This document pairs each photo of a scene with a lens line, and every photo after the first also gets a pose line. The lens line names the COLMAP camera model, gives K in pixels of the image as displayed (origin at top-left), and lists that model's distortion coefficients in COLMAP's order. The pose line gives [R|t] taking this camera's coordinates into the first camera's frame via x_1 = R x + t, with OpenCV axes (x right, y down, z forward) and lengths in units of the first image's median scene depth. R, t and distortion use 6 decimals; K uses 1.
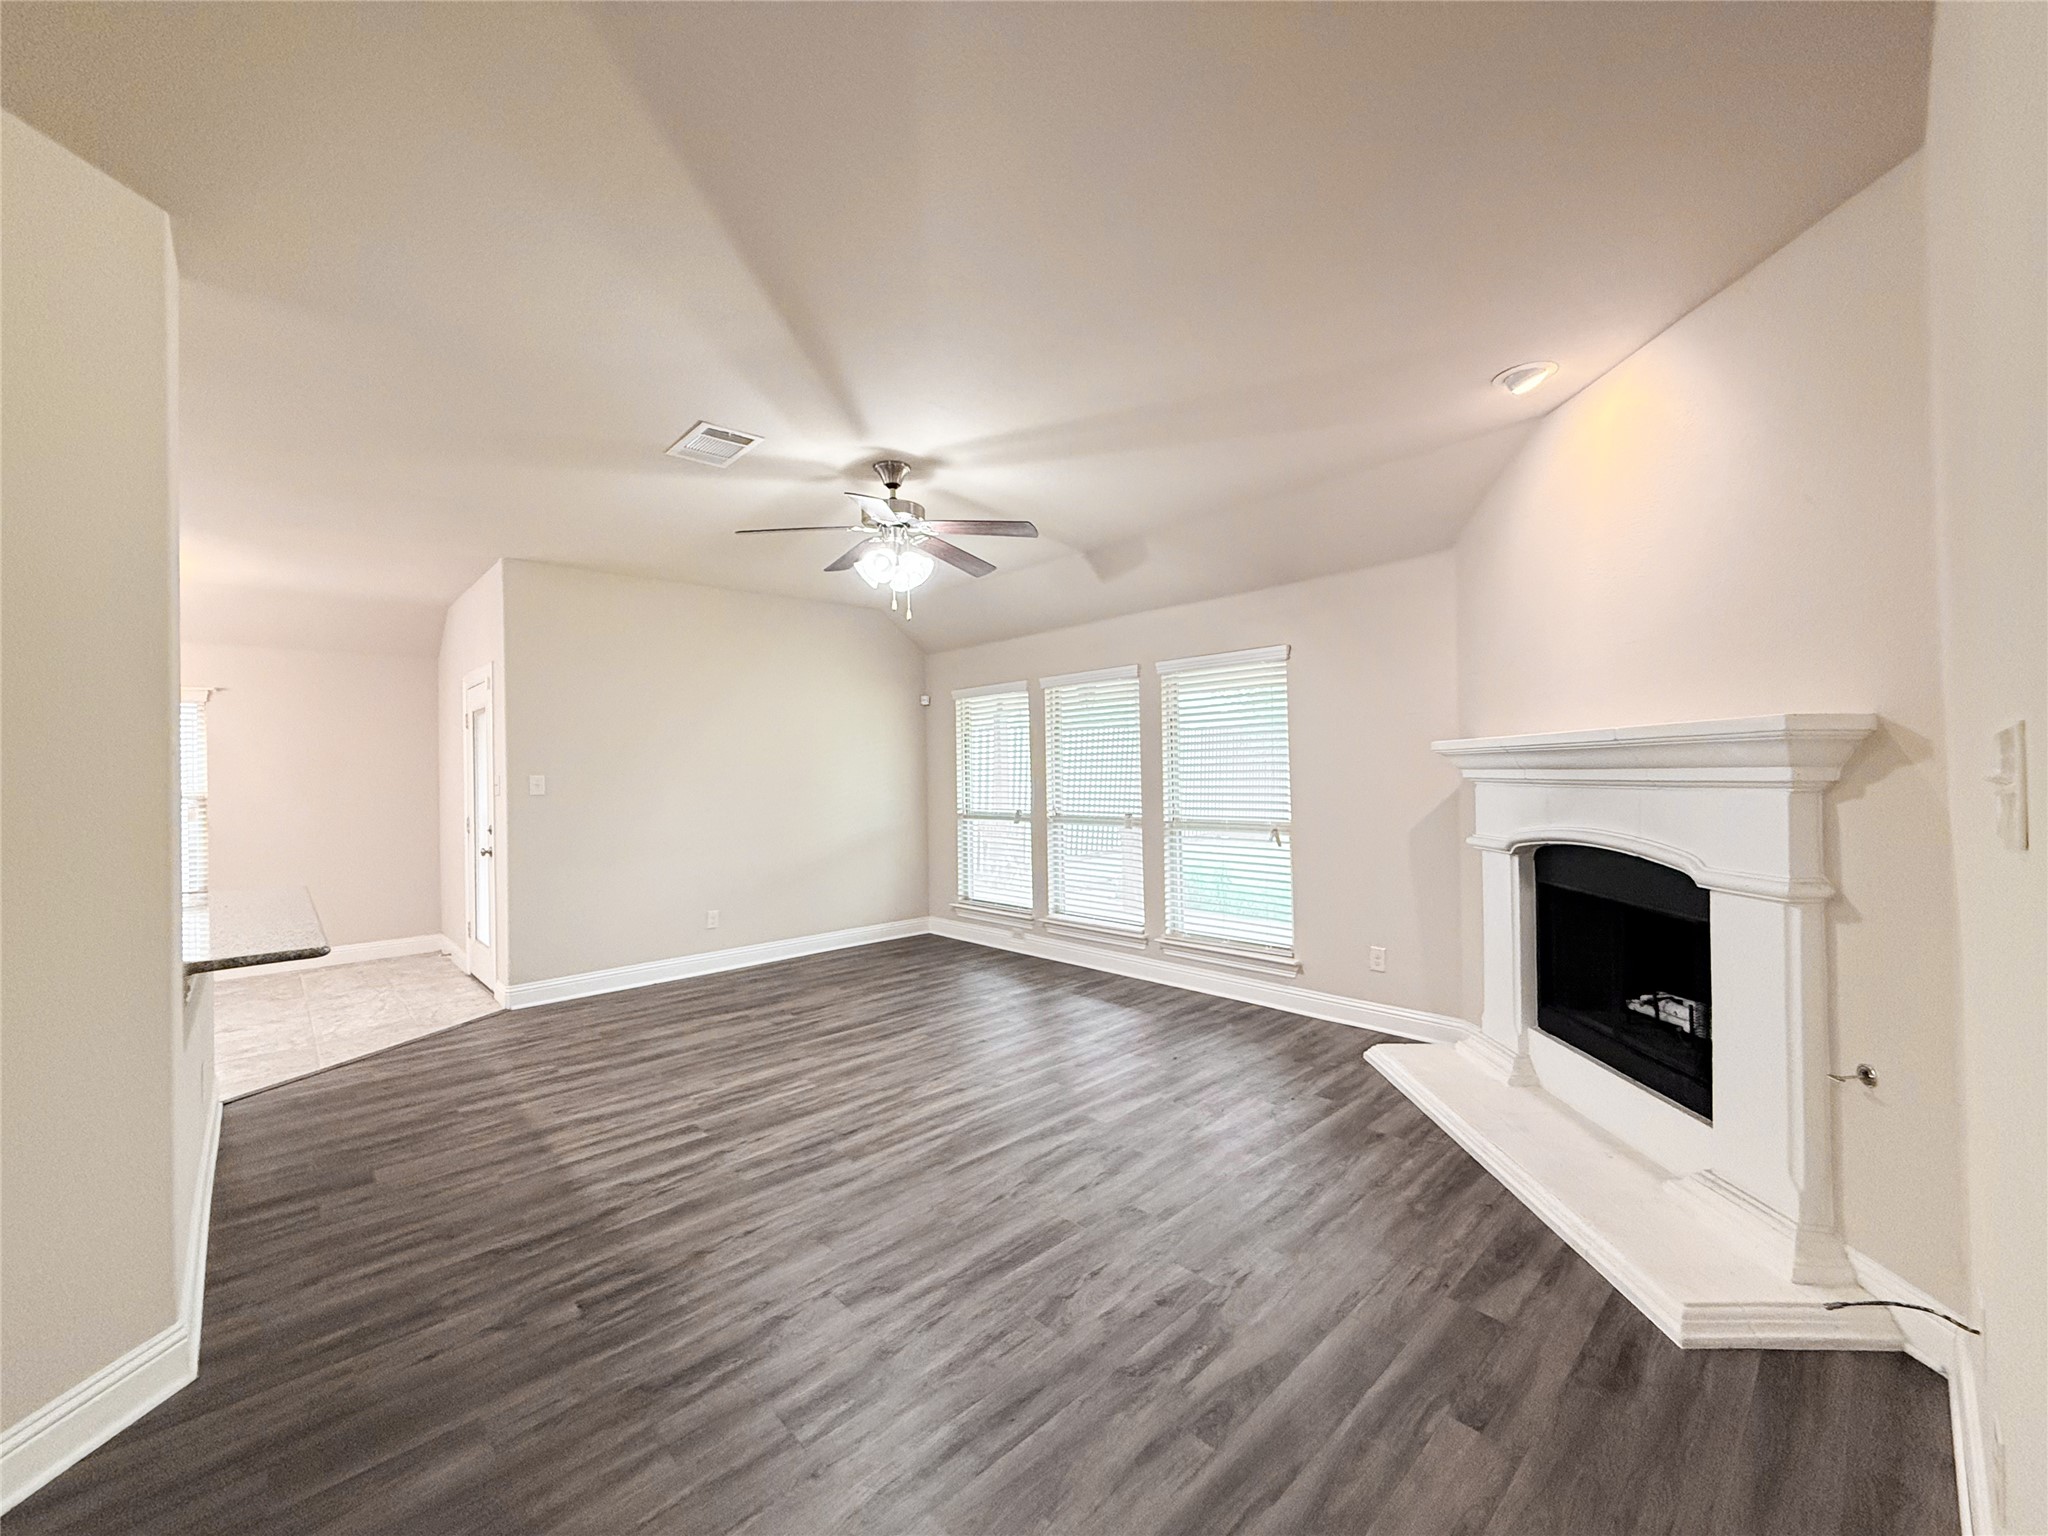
lens RADIAL K [[815.4, 0, 1020.2], [0, 815.4, 773.4], [0, 0, 1]] dist [-0.002683, 0.001298]
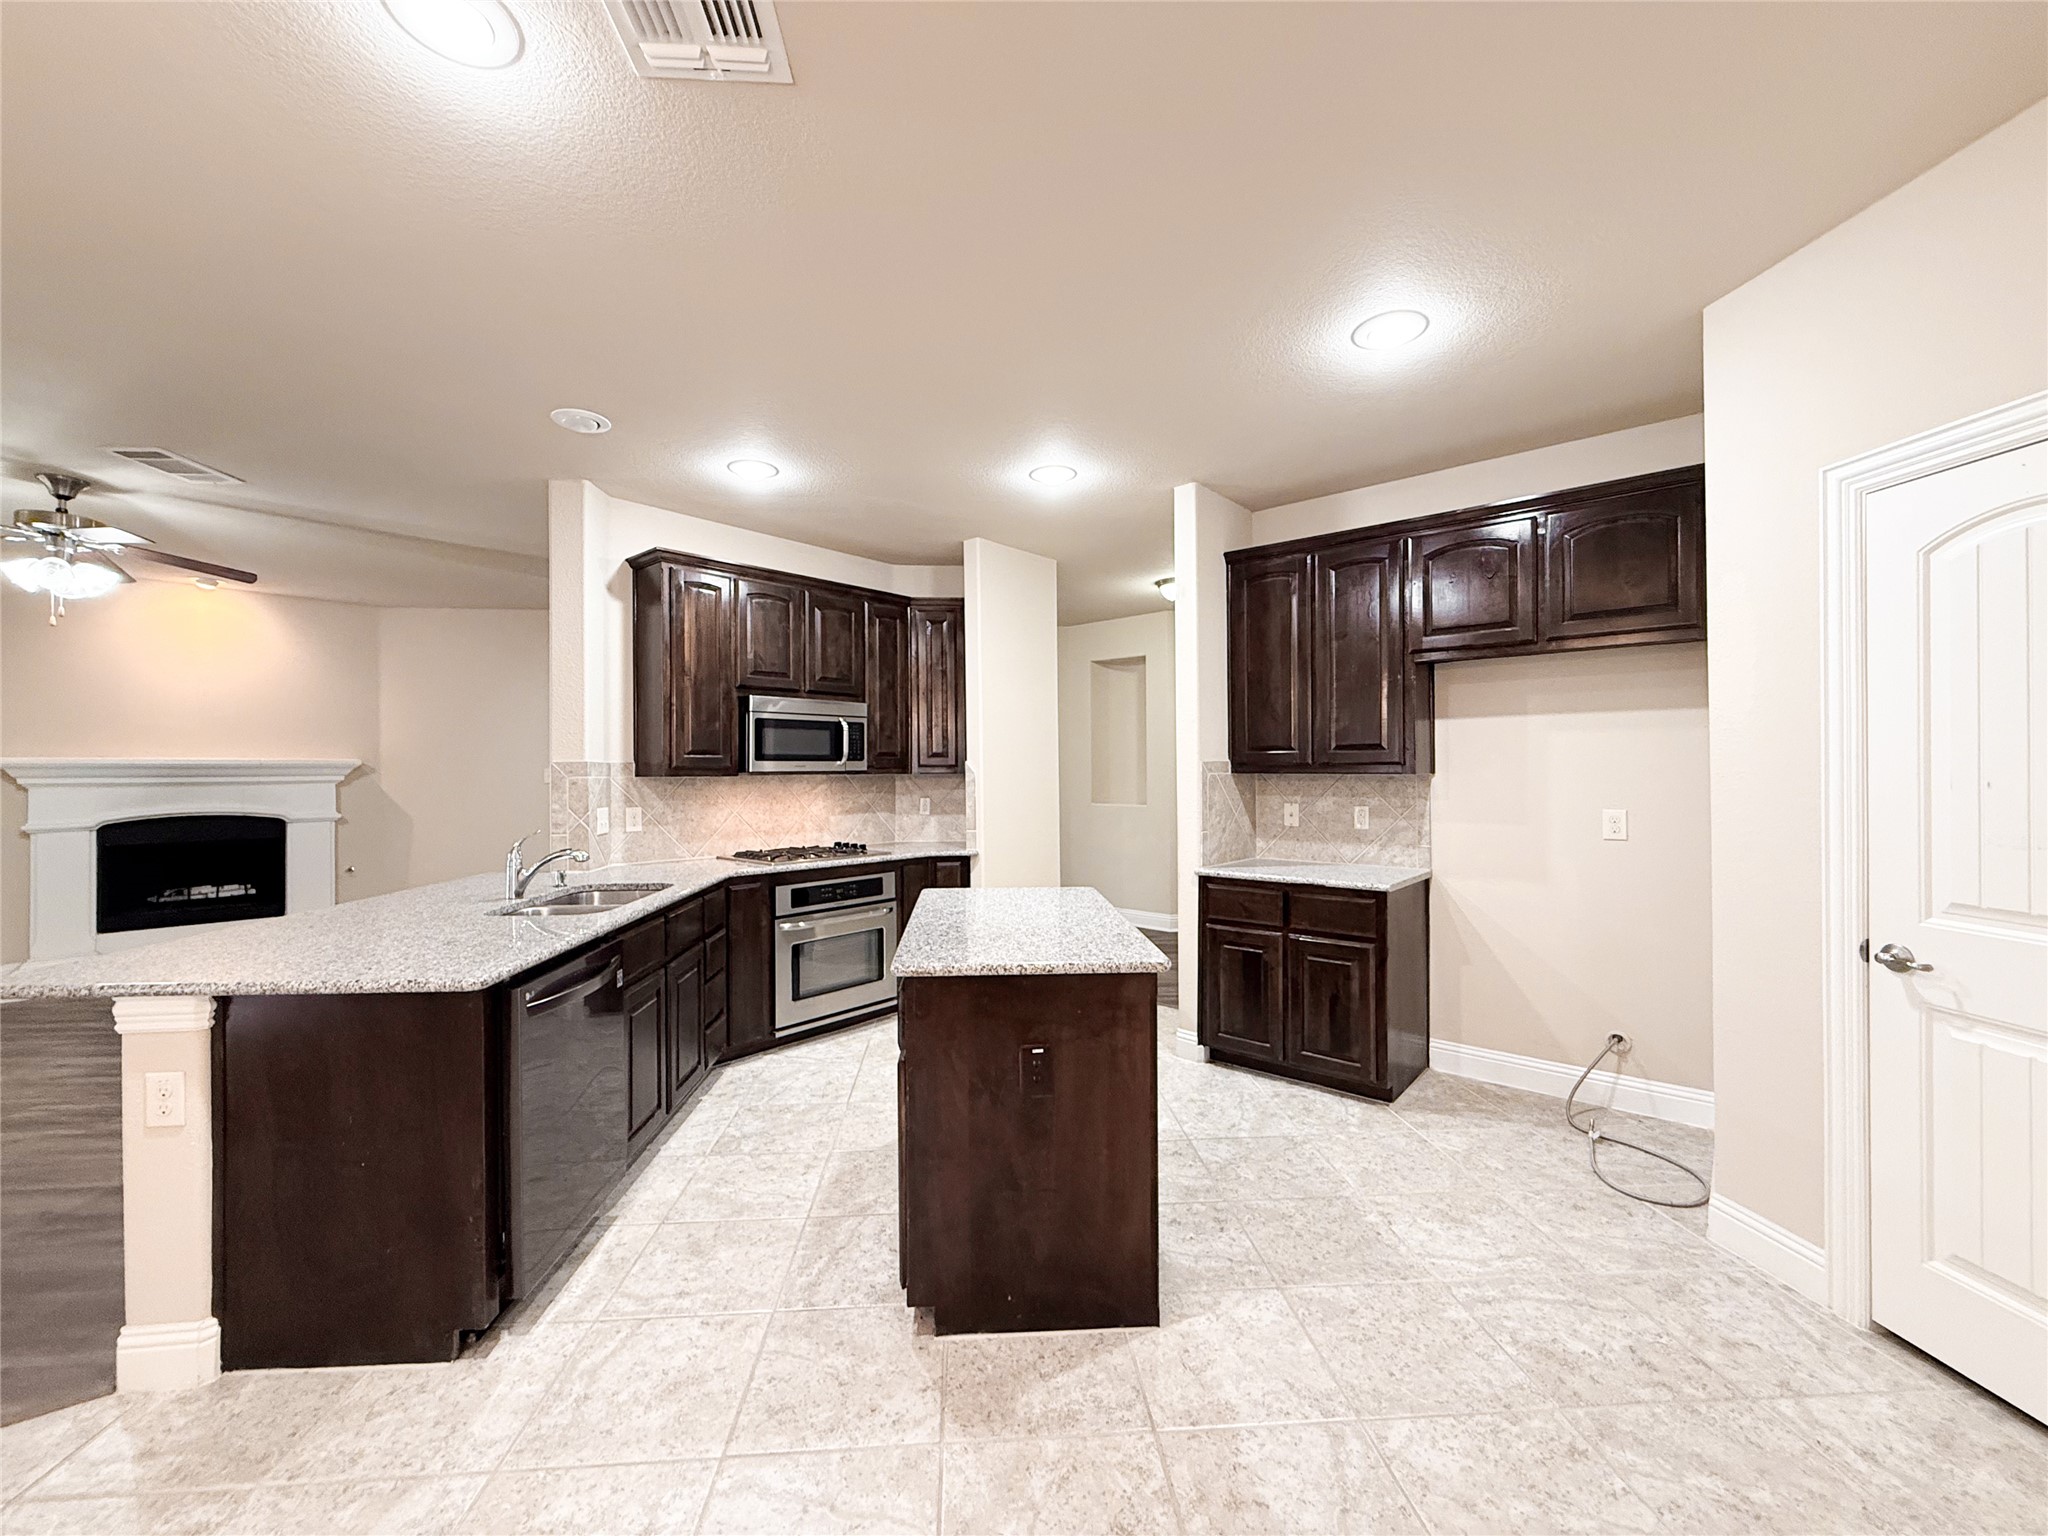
lens RADIAL K [[815.4, 0, 1017.4], [0, 815.4, 766.4], [0, 0, 1]] dist [-0.002683, 0.001298]
pose [[-0.775231, 0.023592, 0.631237, -1.865886], [0.019175, 0.999721, -0.013816, 0.030238], [-0.631387, 0.001393, -0.775467, 1.102542]]
